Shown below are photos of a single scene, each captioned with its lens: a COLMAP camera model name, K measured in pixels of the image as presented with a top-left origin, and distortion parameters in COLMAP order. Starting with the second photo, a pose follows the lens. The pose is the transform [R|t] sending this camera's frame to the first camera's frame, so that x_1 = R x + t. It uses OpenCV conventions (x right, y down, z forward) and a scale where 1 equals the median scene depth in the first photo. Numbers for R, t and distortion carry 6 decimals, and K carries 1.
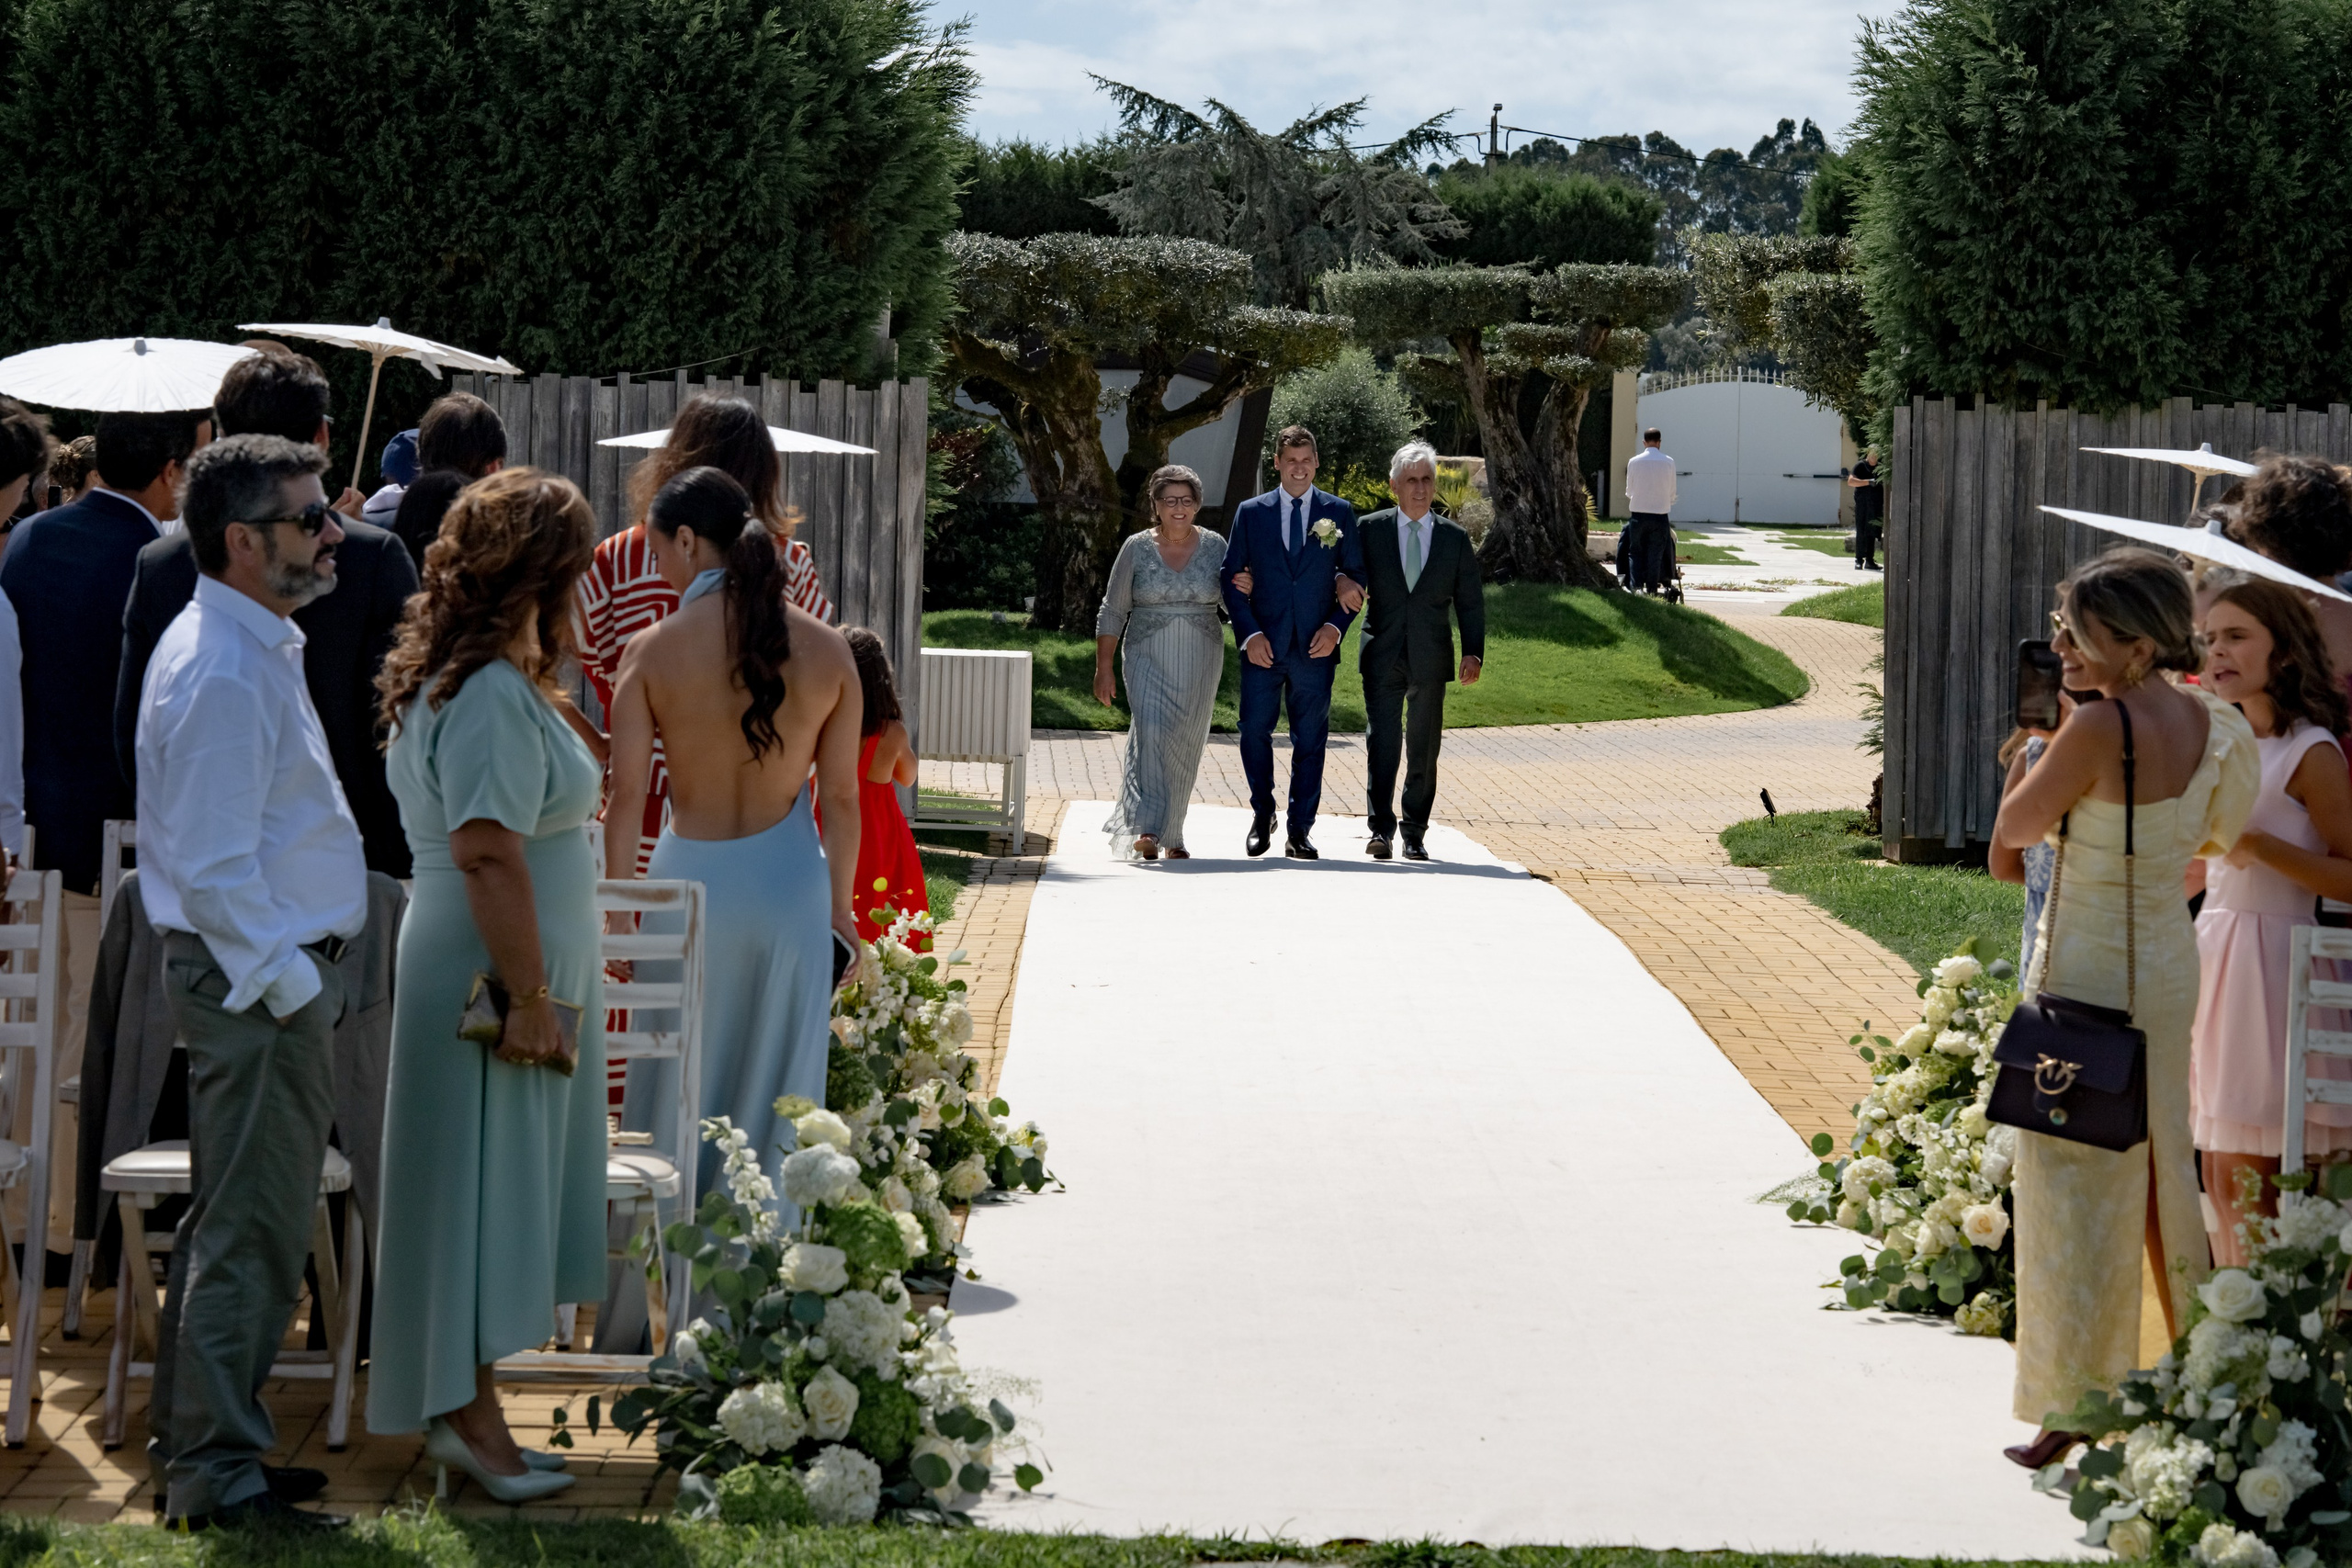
lens RADIAL K [[5330.7, 0, 1176.0], [0, 5330.7, 784.0], [0, 0, 1]] dist [-0.008675, 0.209389]
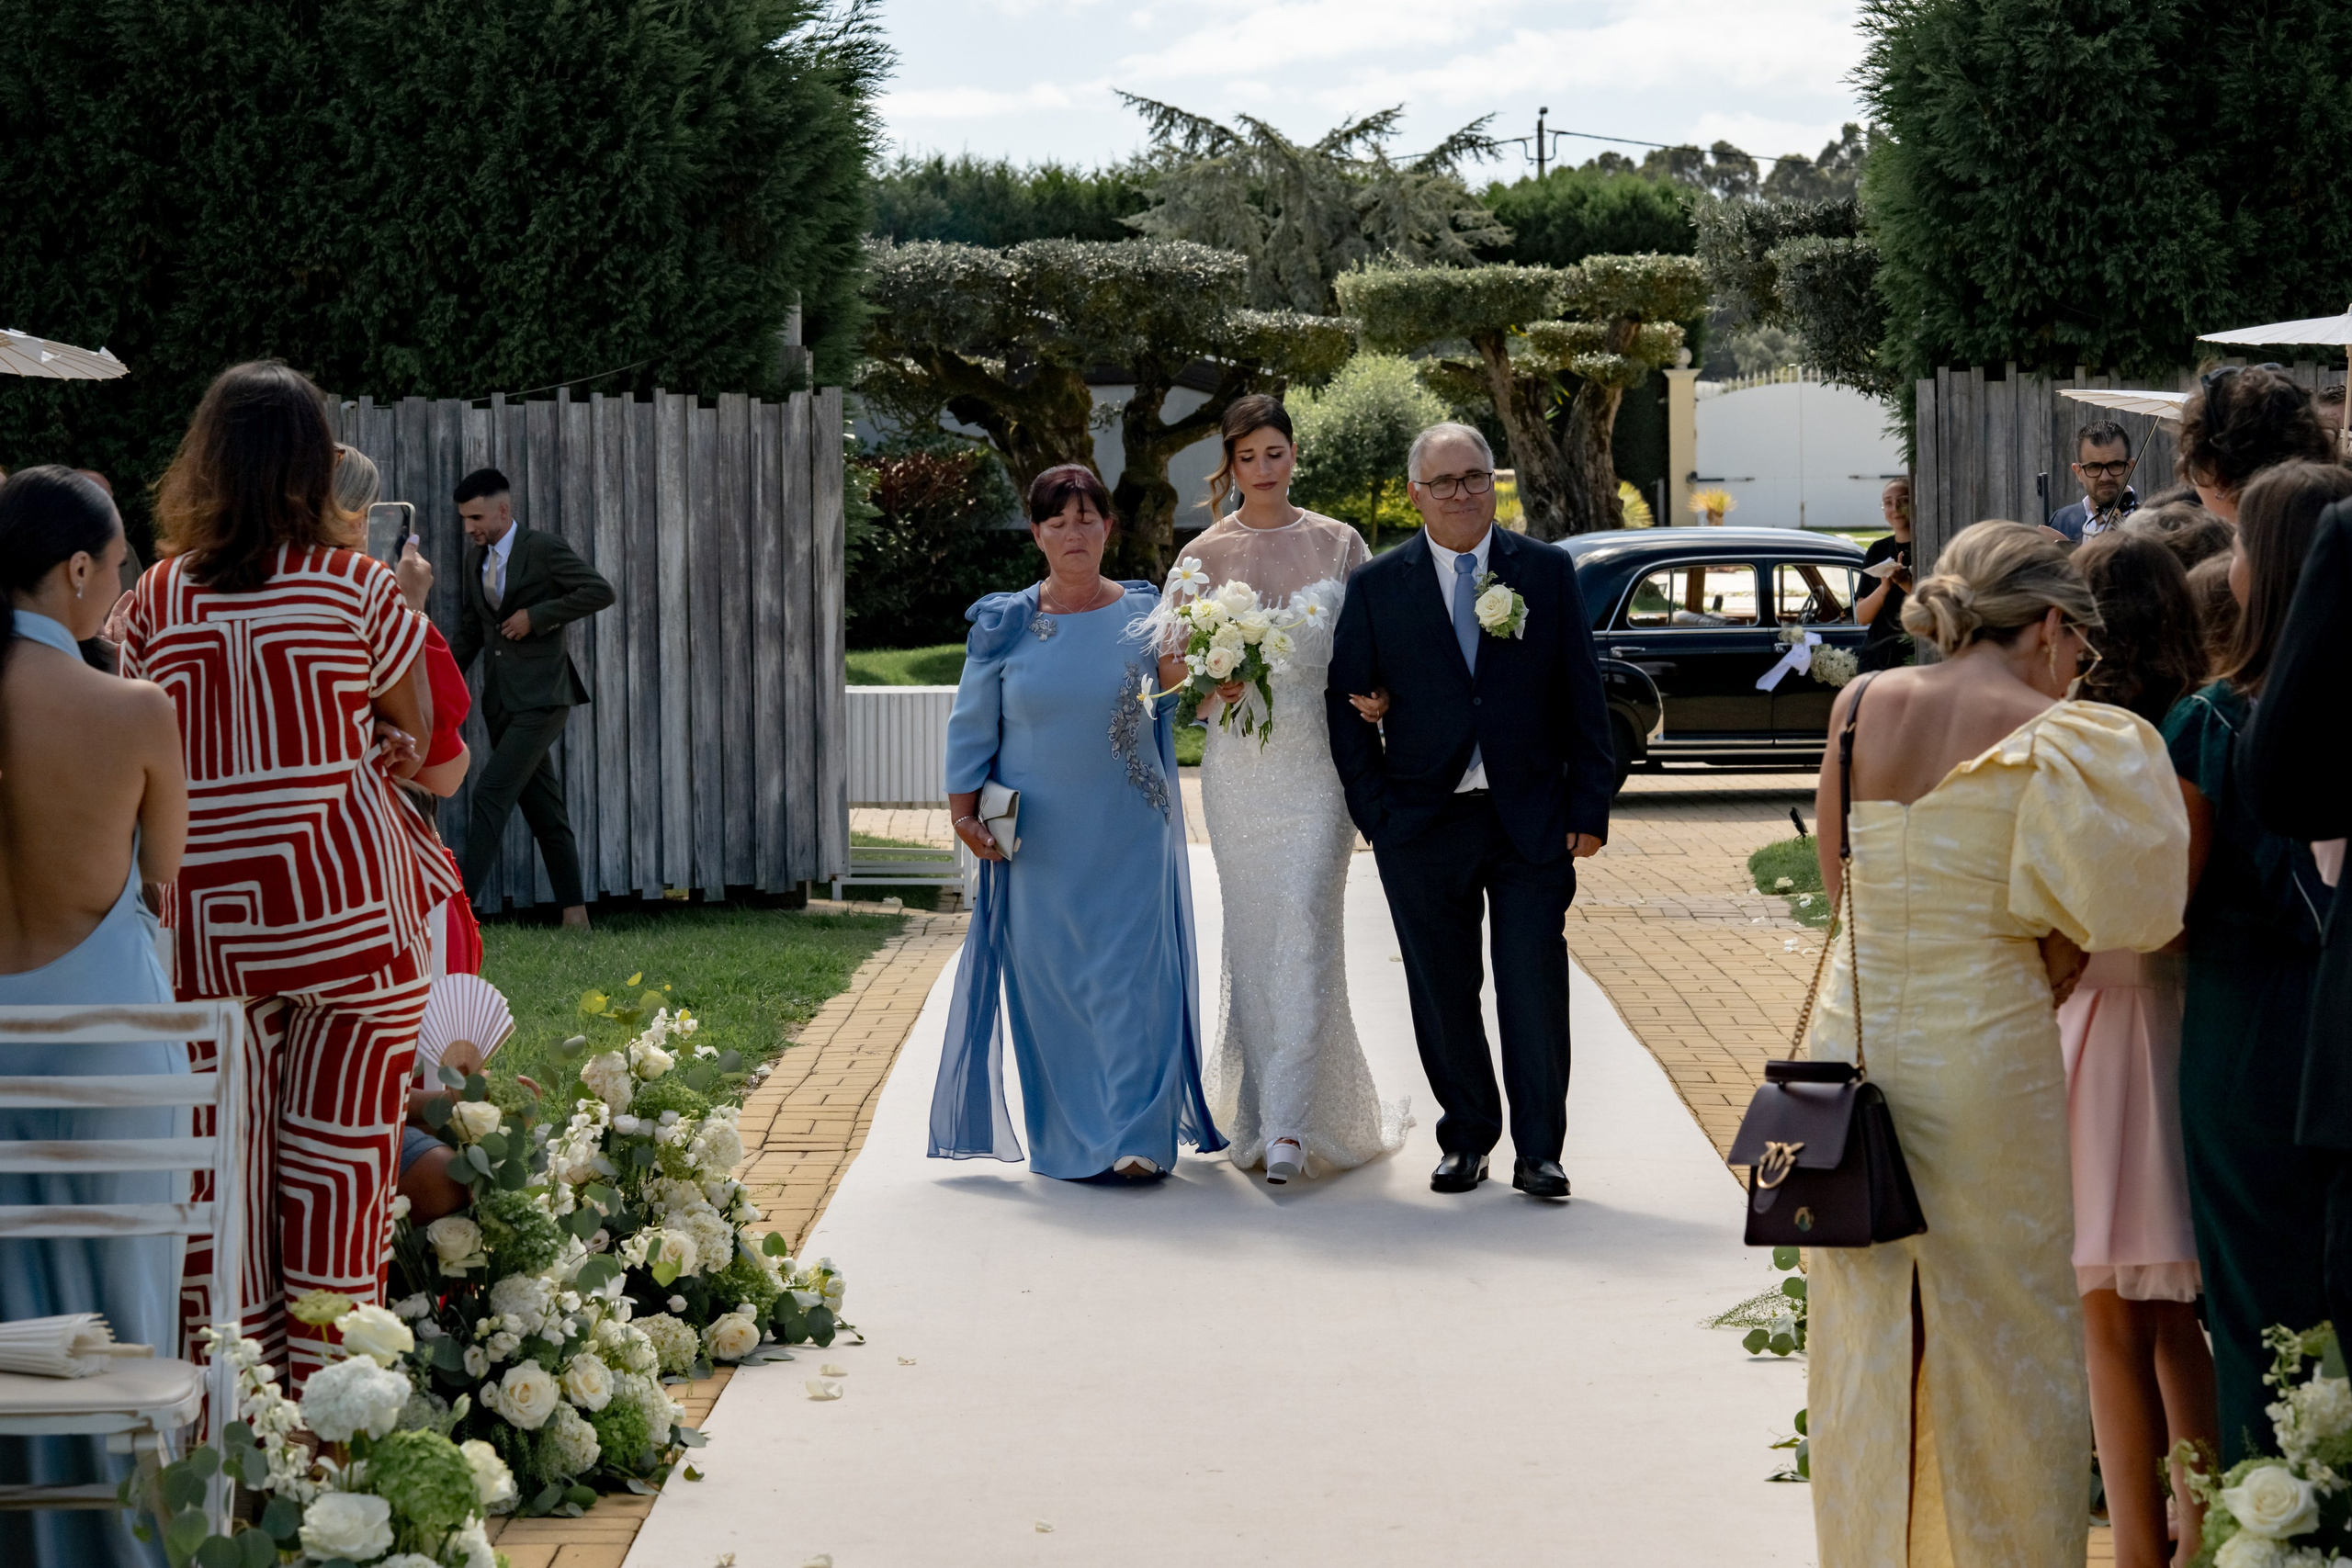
lens RADIAL K [[5371.4, 0, 1172.8], [0, 5371.4, 832.5], [0, 0, 1]] dist [-0.033448, 0.487623]
pose [[0.999206, -0.036193, -0.016679, 0.022069], [0.036240, 0.999340, 0.002556, -0.001060], [0.016575, -0.003159, 0.999858, 0.091492]]
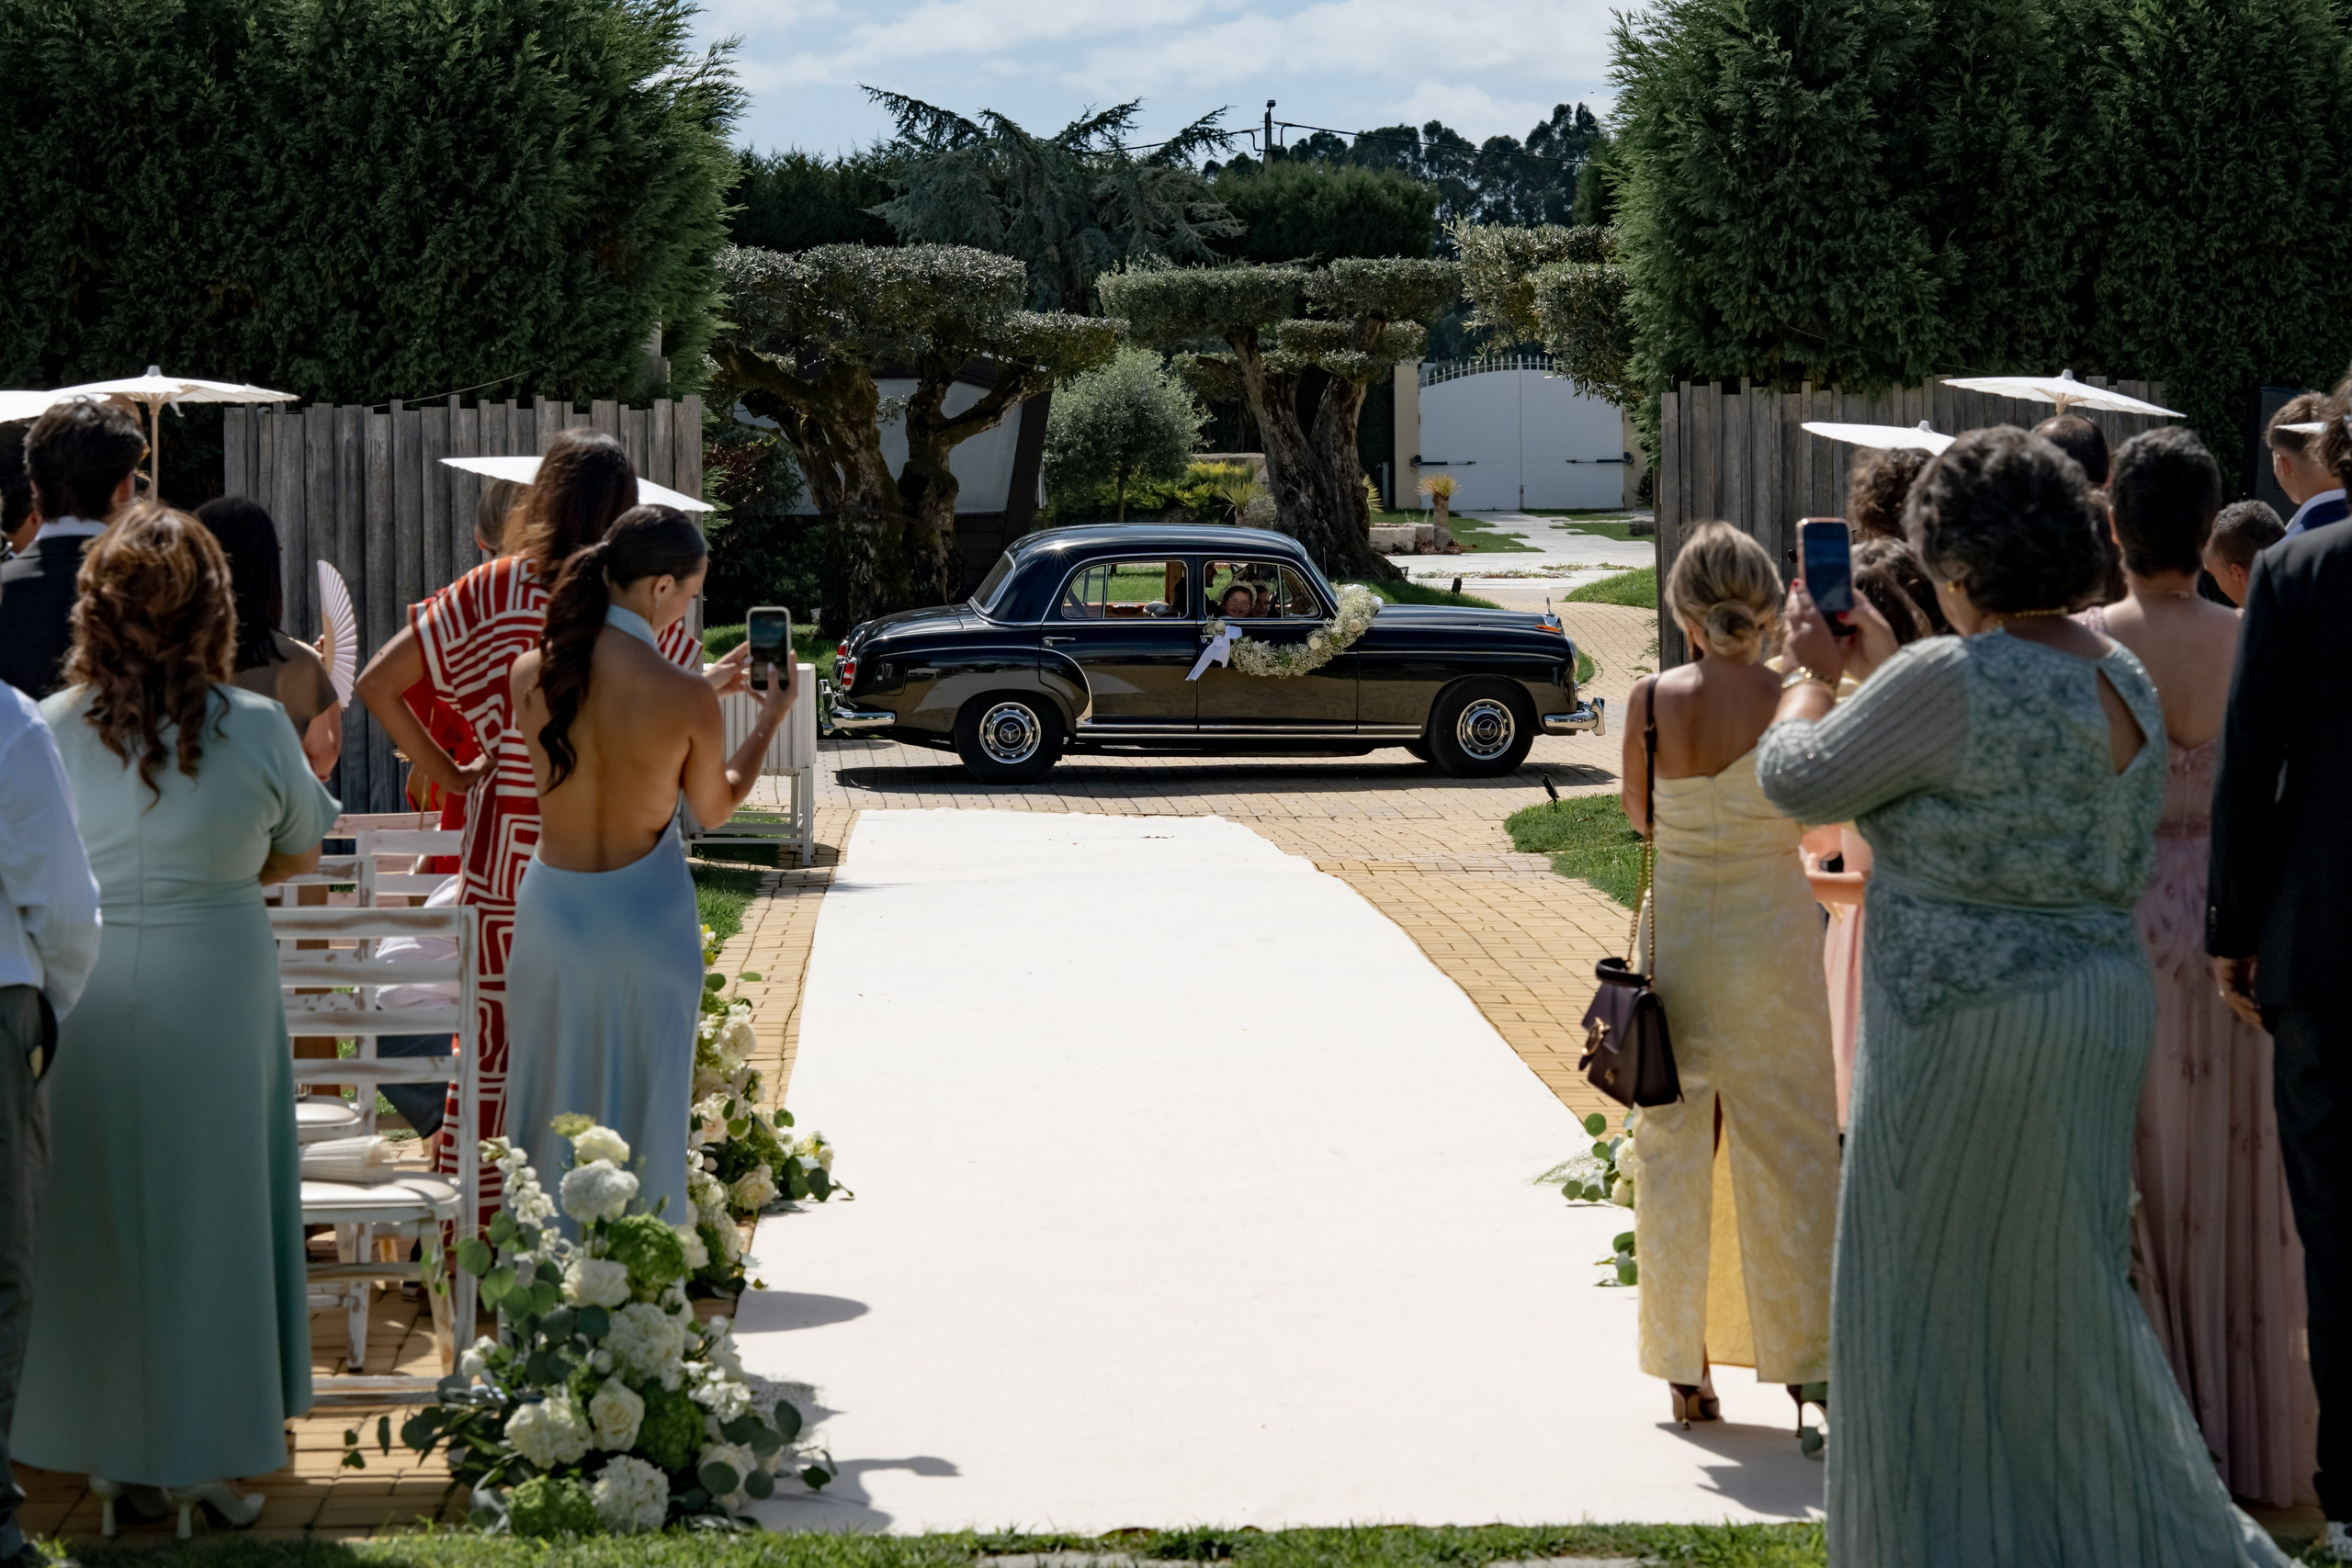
lens RADIAL K [[5330.7, 0, 1176.0], [0, 5330.7, 784.0], [0, 0, 1]] dist [-0.008675, 0.209389]
pose [[0.998698, -0.034671, 0.037427, 0.002730], [0.034681, 0.999398, 0.000385, -0.000247], [-0.037418, 0.000914, 0.999299, -0.006749]]
